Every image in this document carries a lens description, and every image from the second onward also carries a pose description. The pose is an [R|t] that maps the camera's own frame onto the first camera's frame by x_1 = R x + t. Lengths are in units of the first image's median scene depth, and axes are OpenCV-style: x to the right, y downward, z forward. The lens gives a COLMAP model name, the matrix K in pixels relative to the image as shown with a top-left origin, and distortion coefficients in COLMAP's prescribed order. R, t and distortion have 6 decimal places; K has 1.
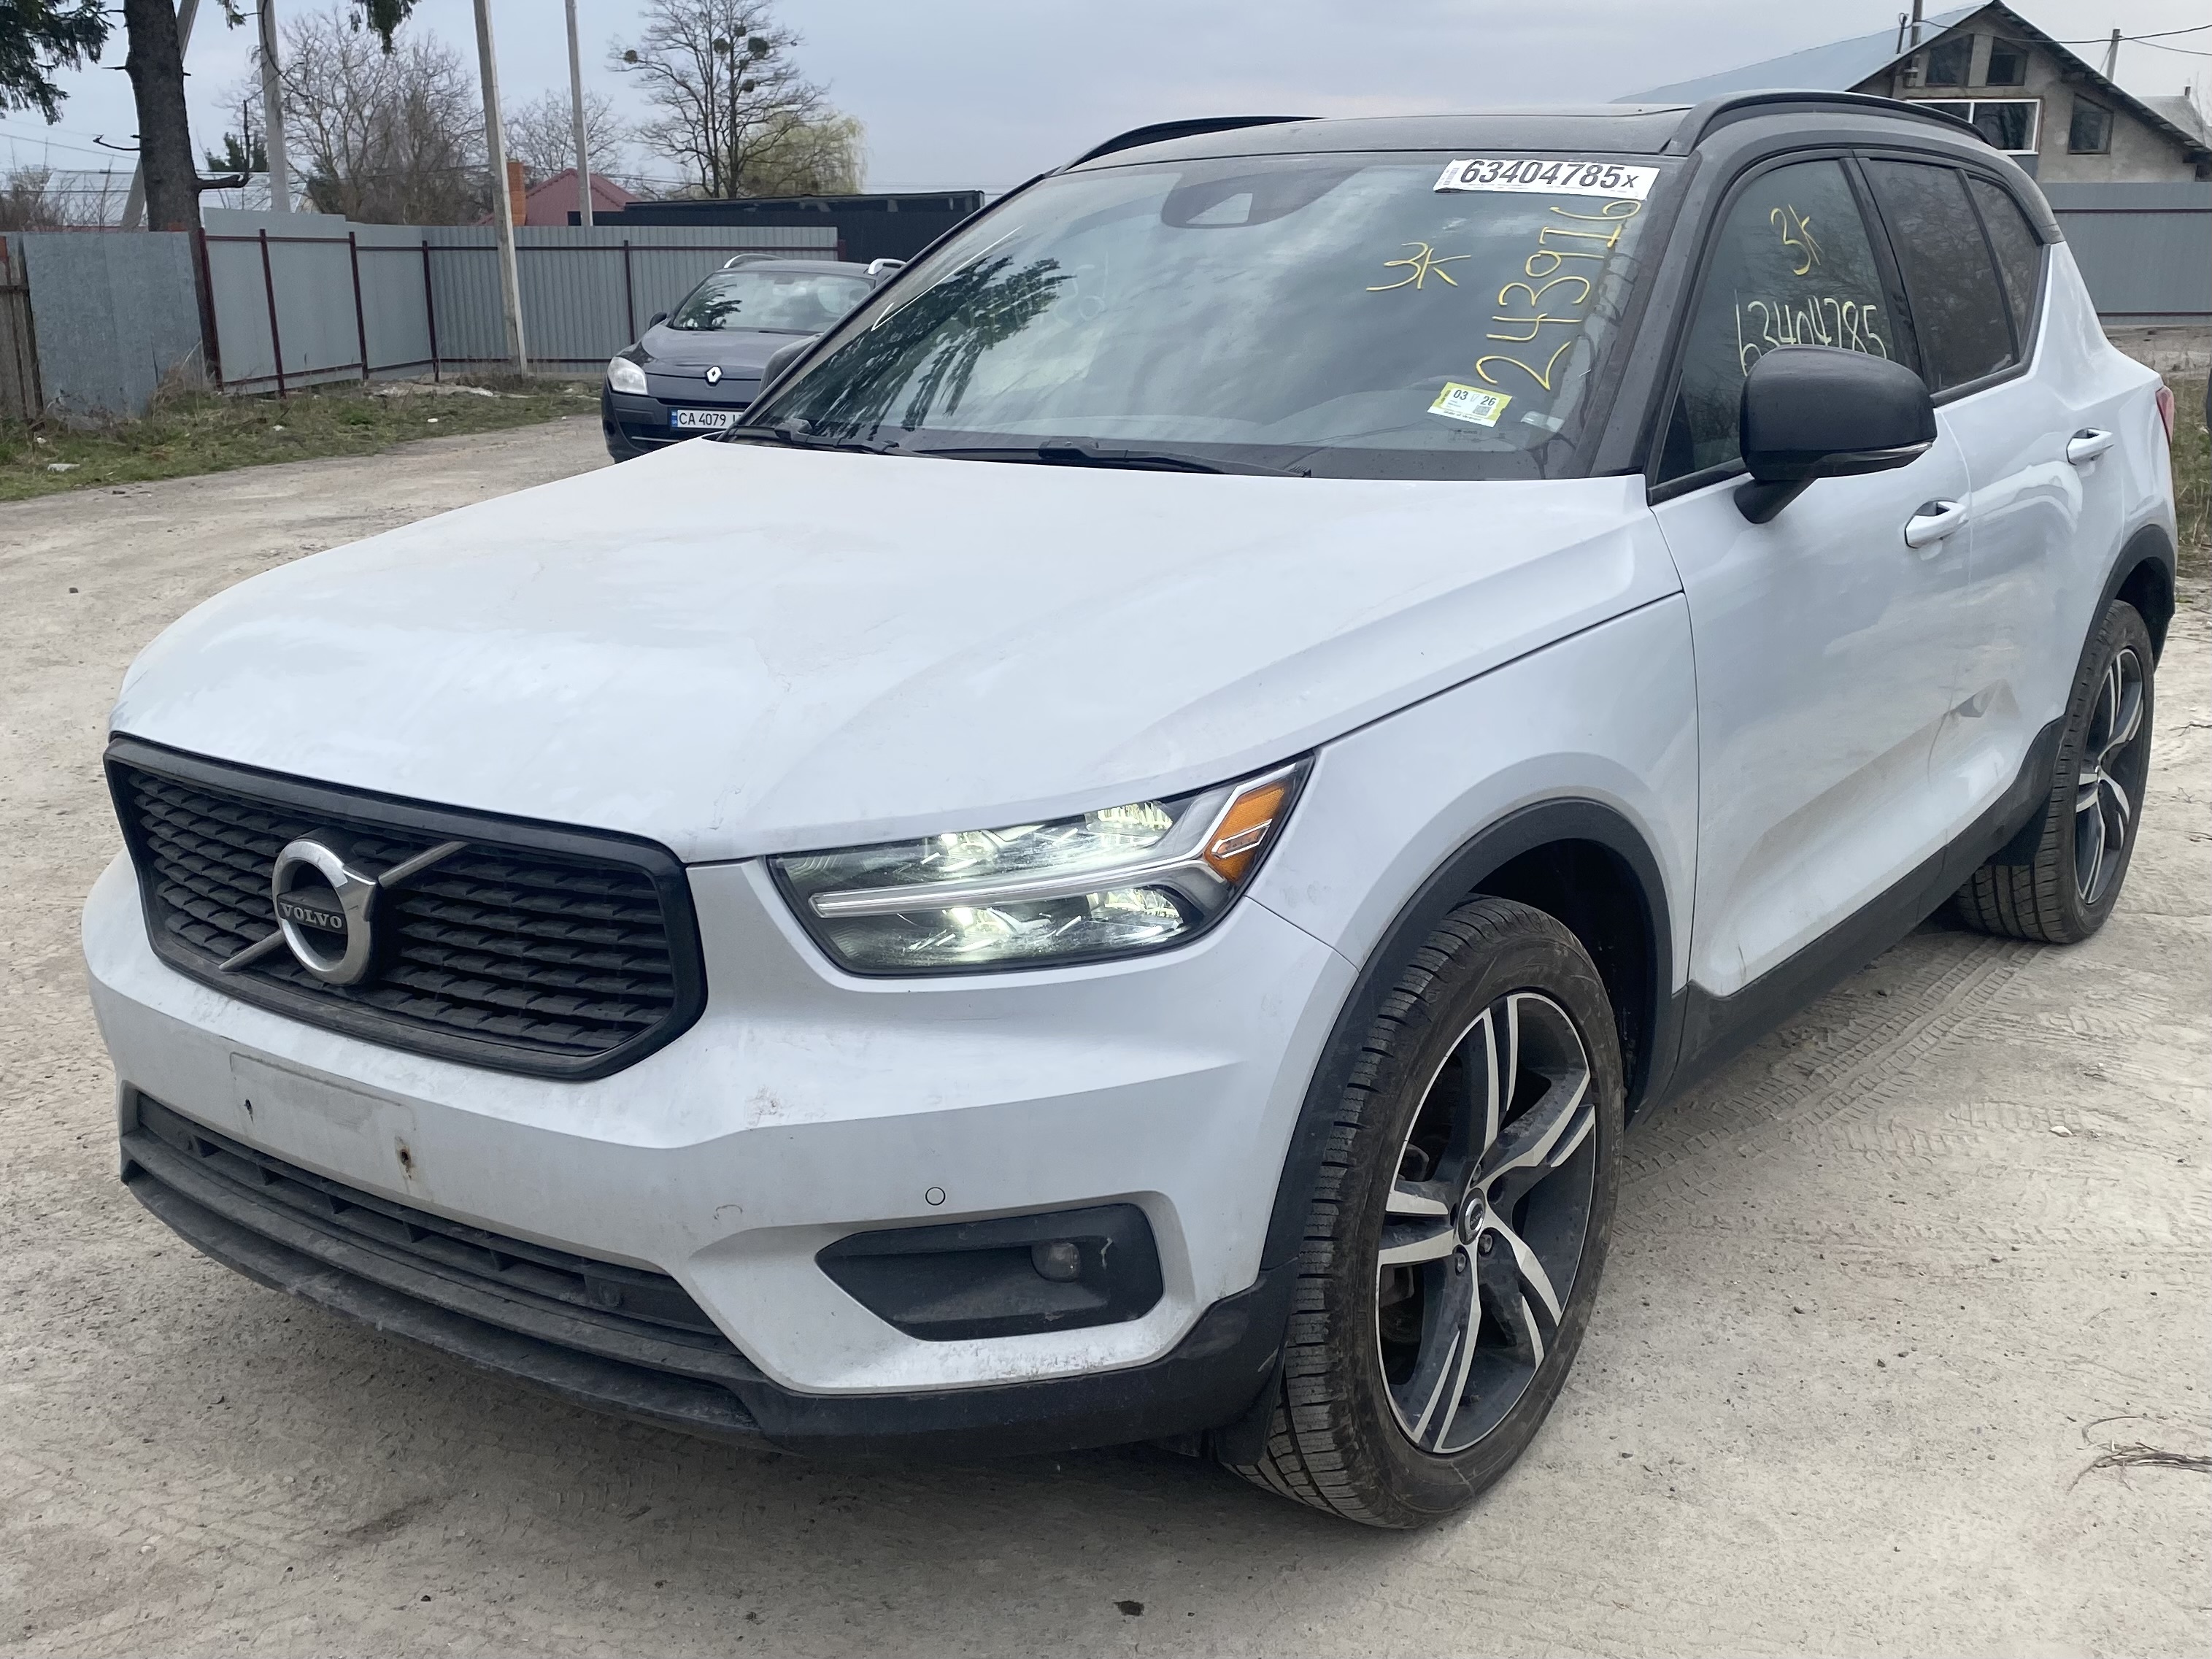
lens RADIAL K [[2255.8, 0, 1058.6], [0, 2255.8, 922.1], [0, 0, 1]] dist [0.003084, 0.000000]
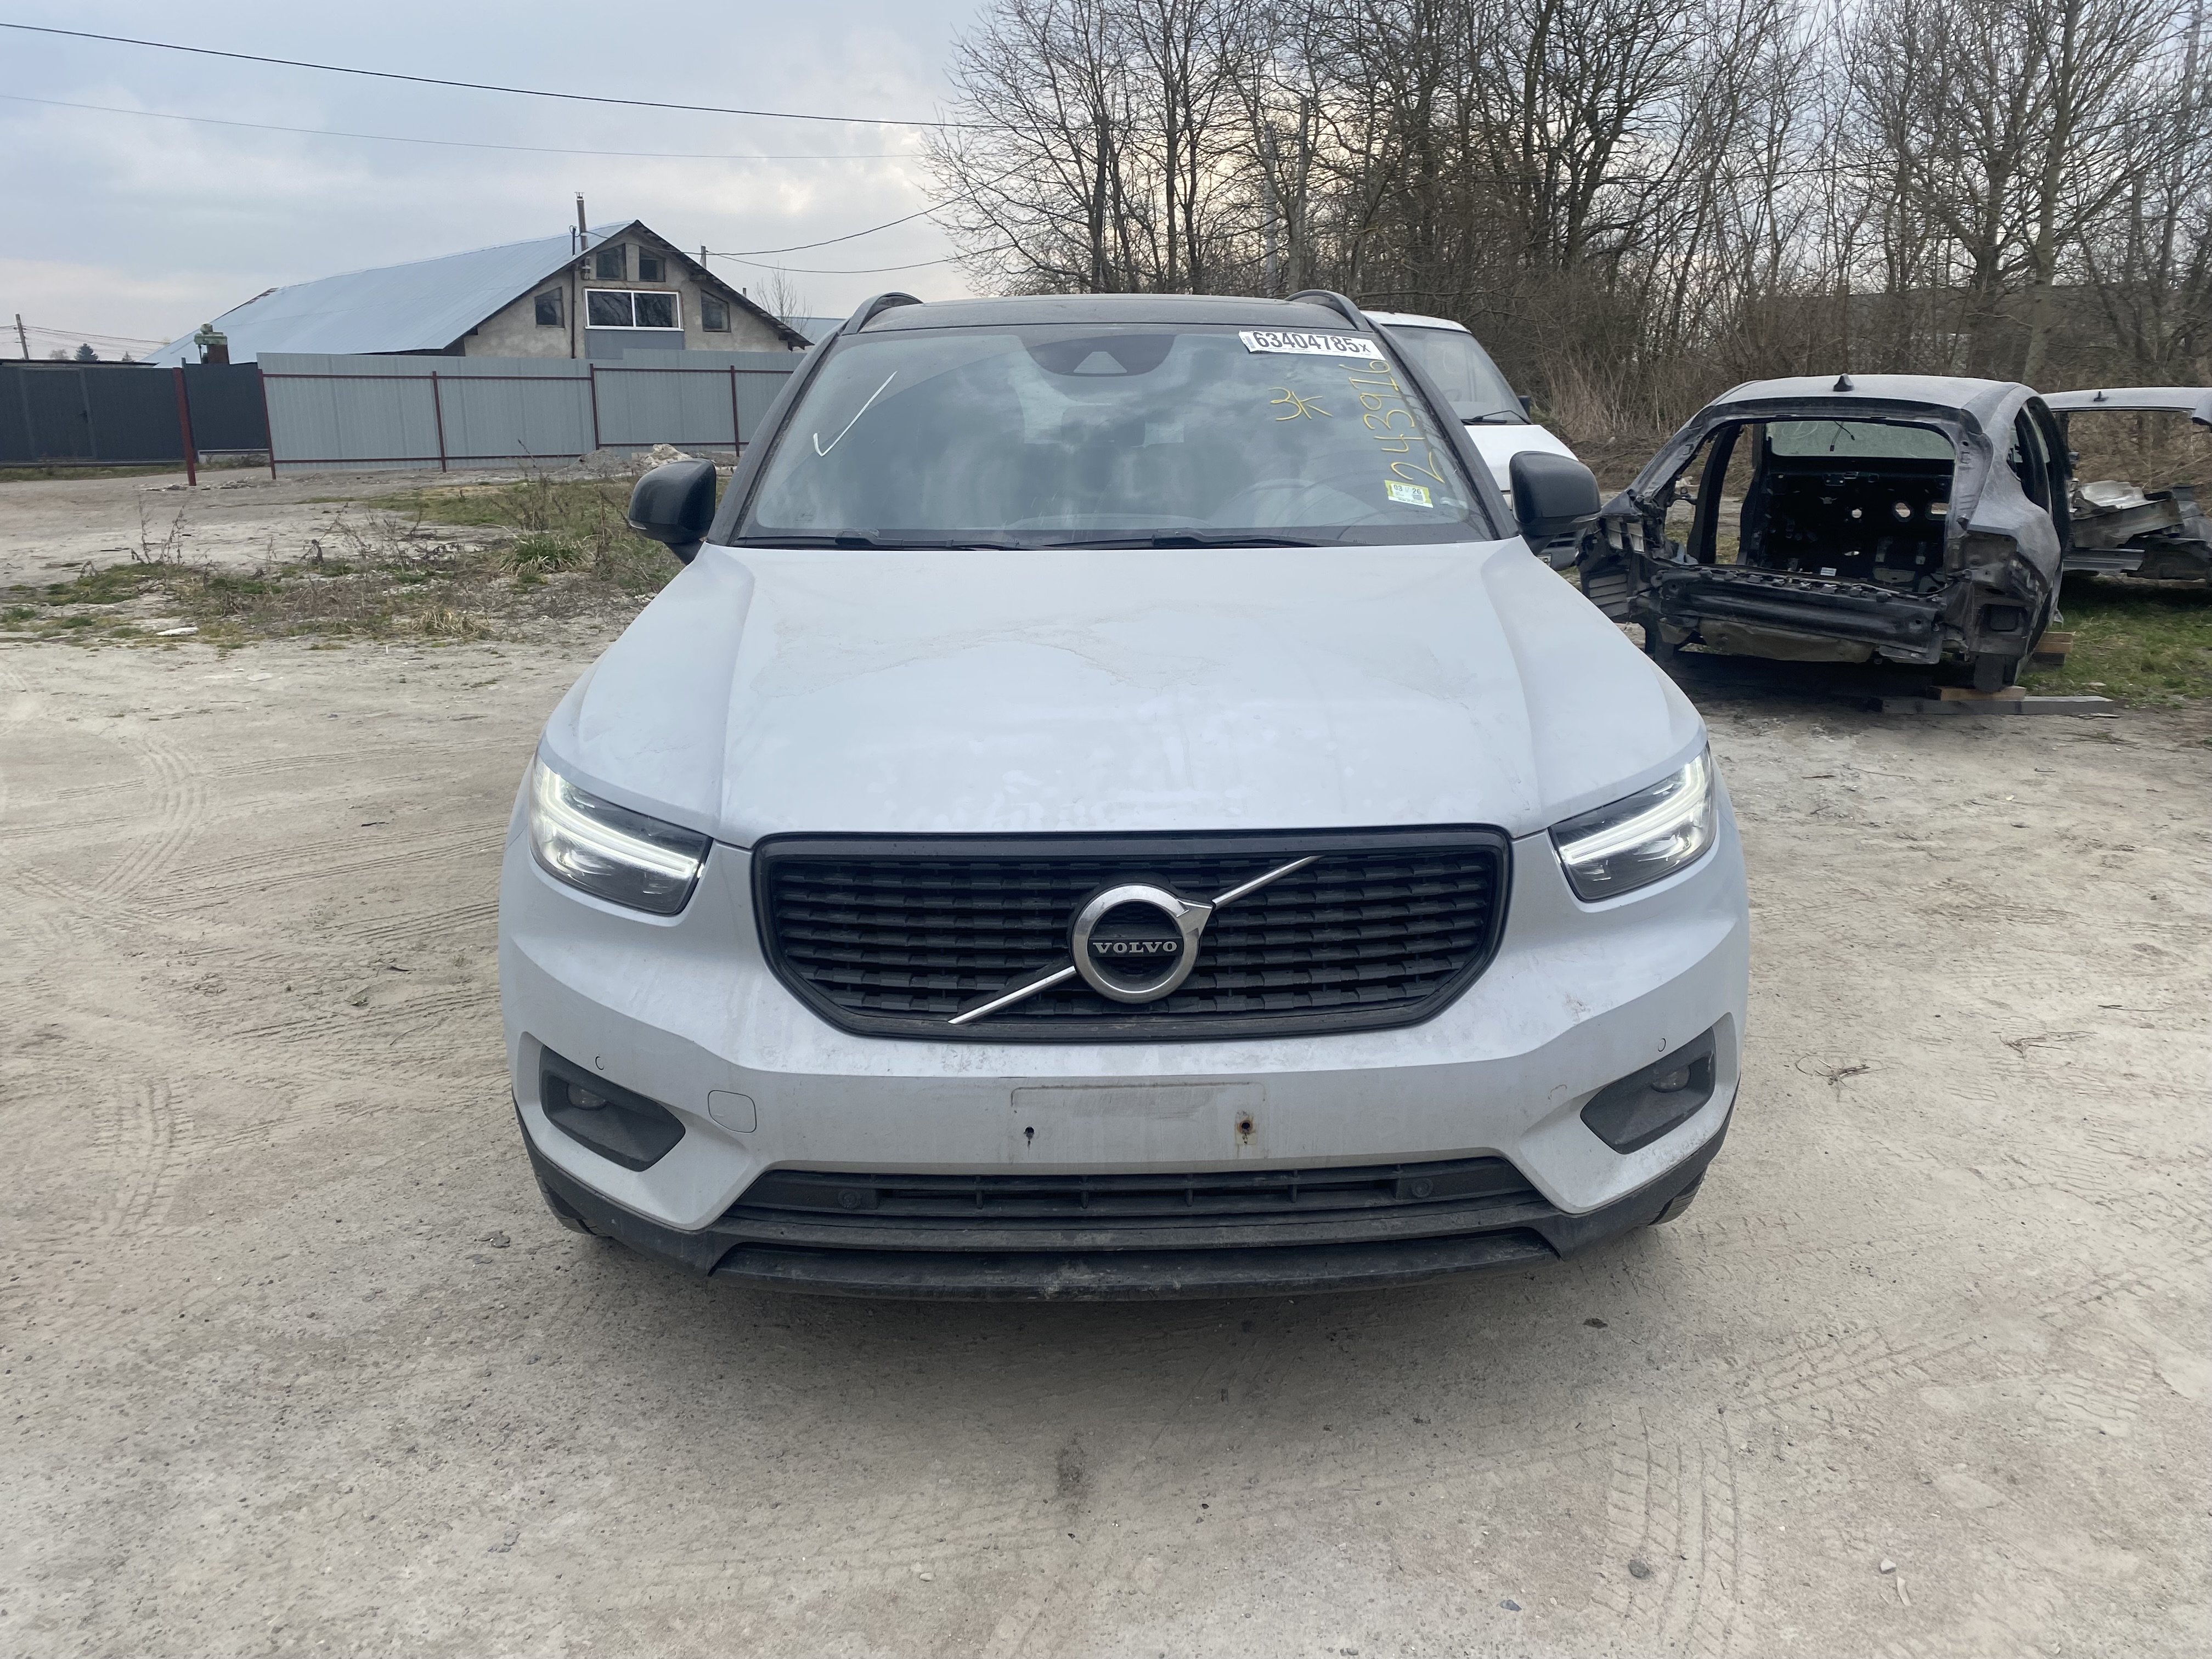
lens RADIAL K [[1723.7, 0, 1104.0], [0, 1723.7, 832.5], [0, 0, 1]] dist [0.004338, -0.002517]
pose [[0.791139, -0.147619, 0.593555, -0.716887], [0.173026, 0.984813, 0.014304, -0.063632], [-0.586652, 0.091384, 0.804666, 0.237934]]
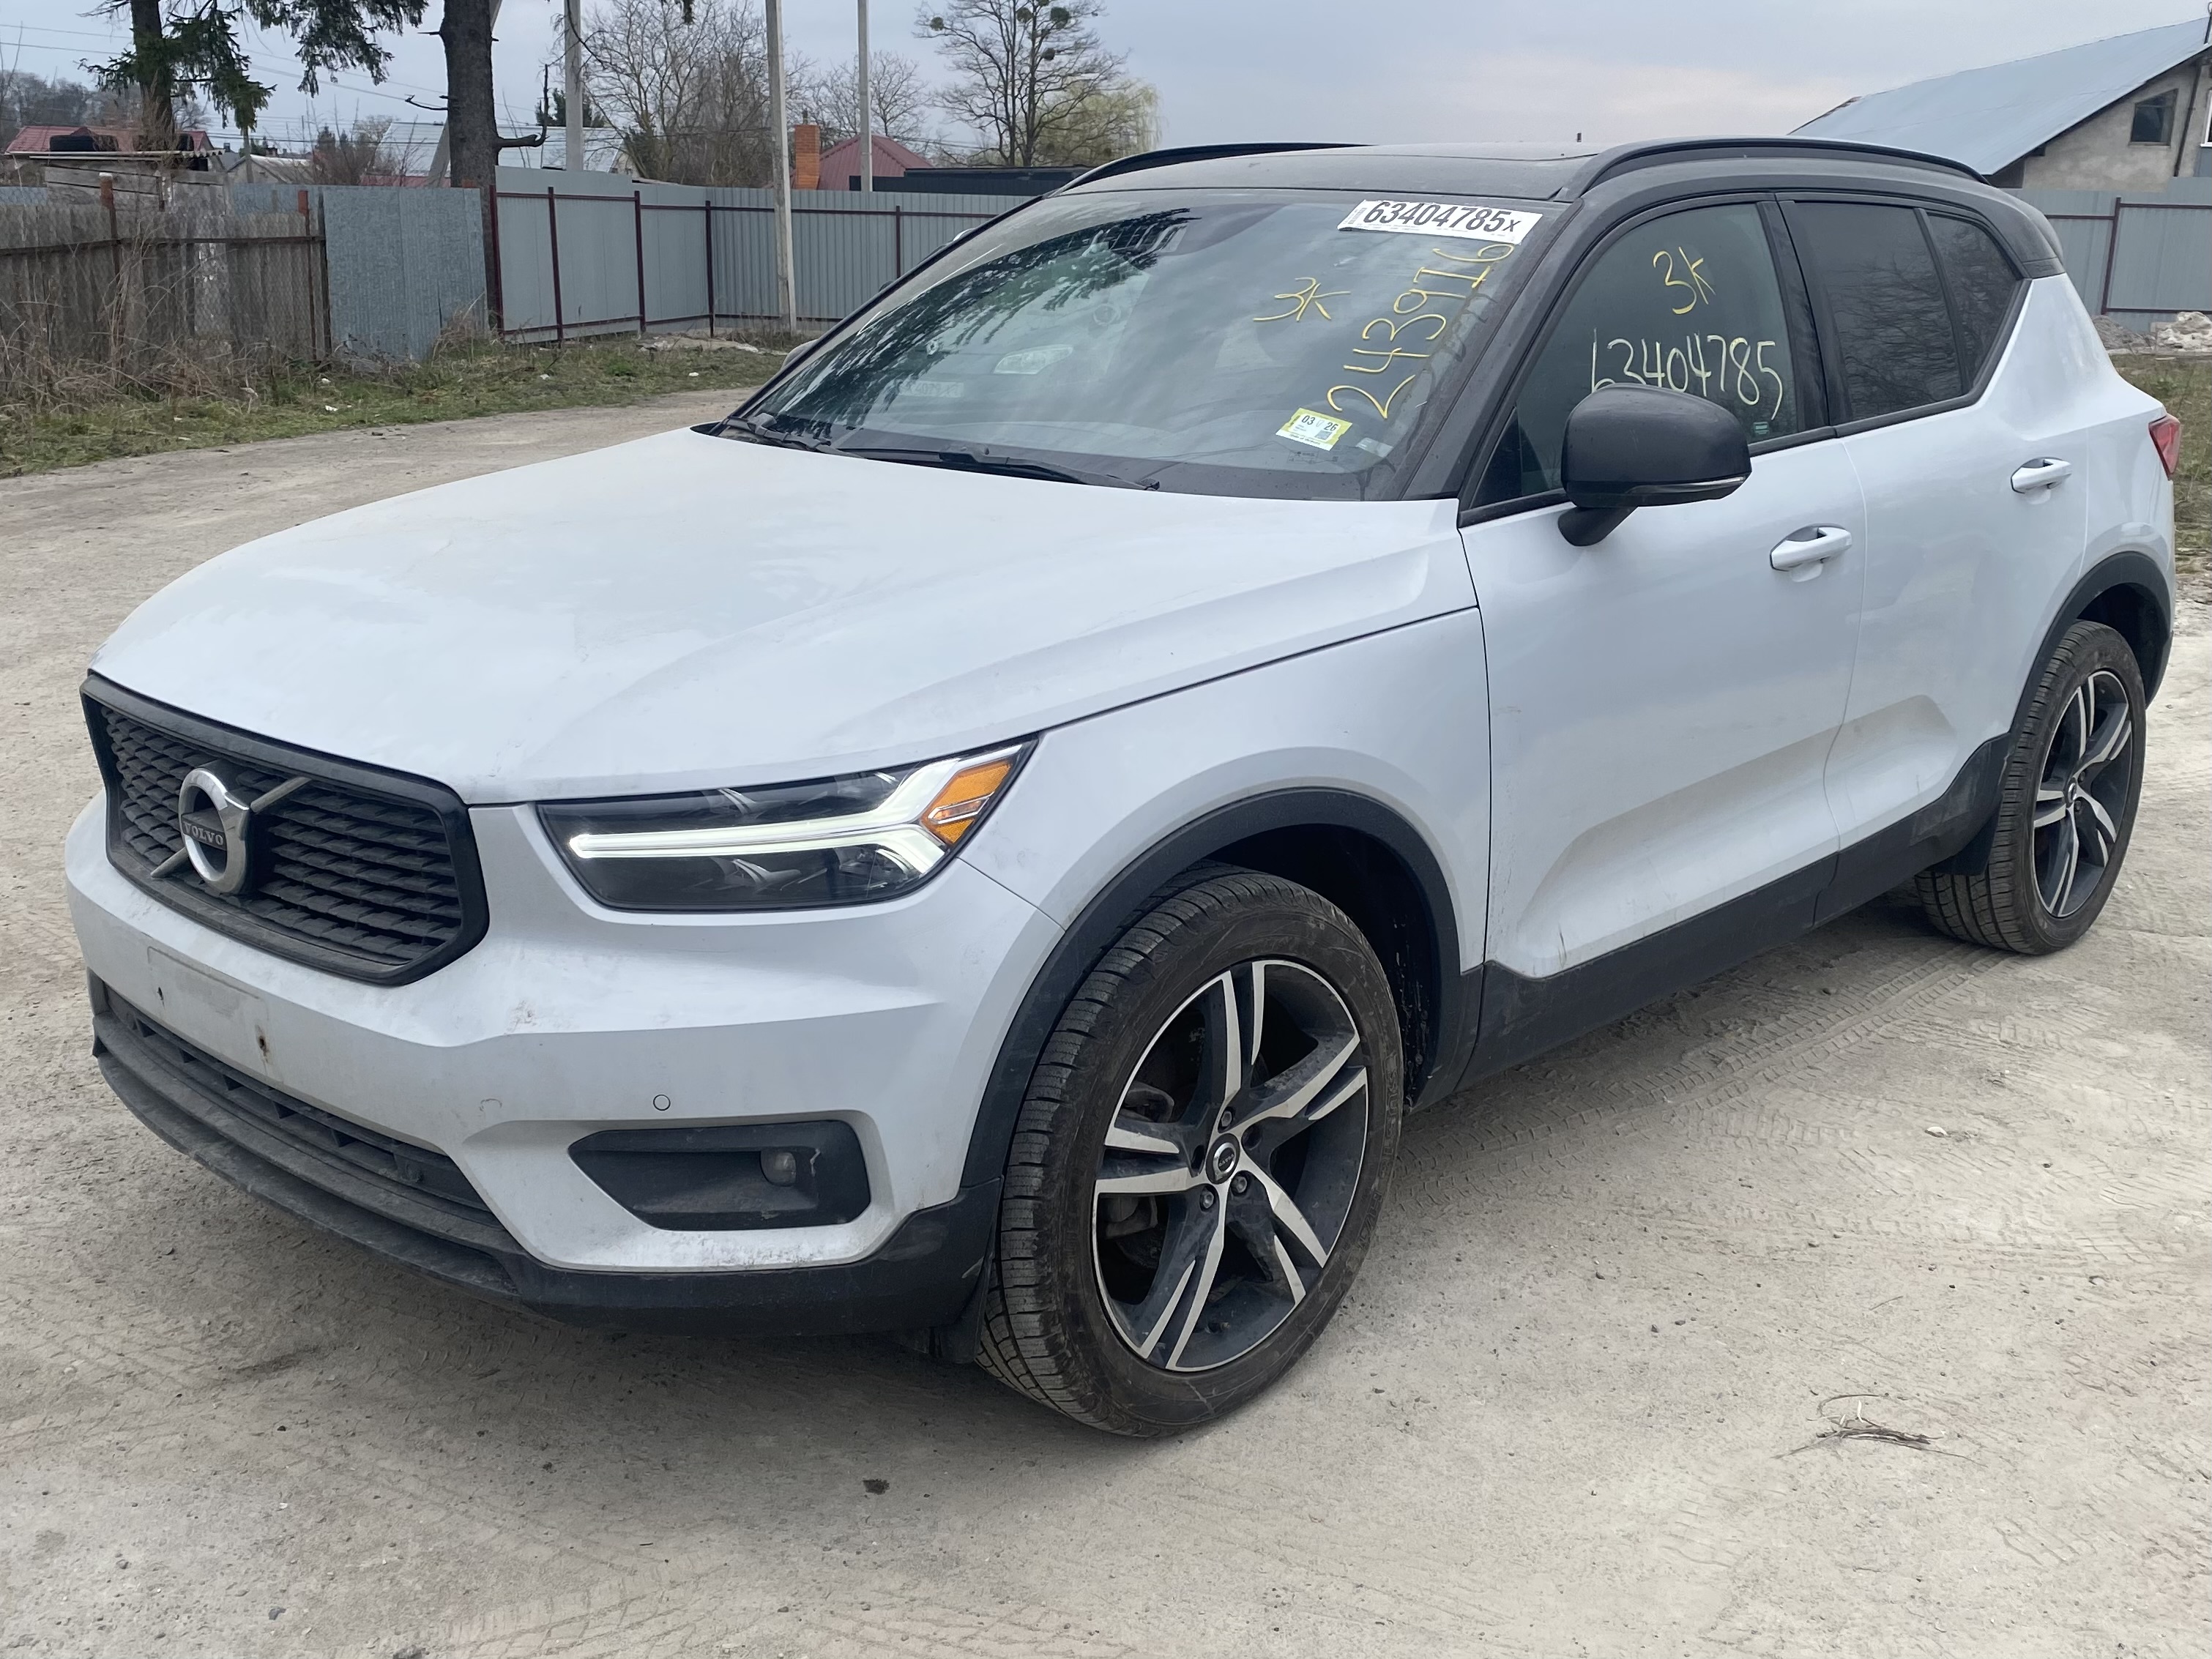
lens RADIAL K [[2255.5, 0, 1100.7], [0, 2255.5, 807.1], [0, 0, 1]] dist [0.003084, 0.000000]
pose [[0.993604, 0.051287, -0.100602, 0.210172], [-0.054576, 0.998052, -0.030219, -0.005517], [0.098856, 0.035516, 0.994468, -0.106662]]
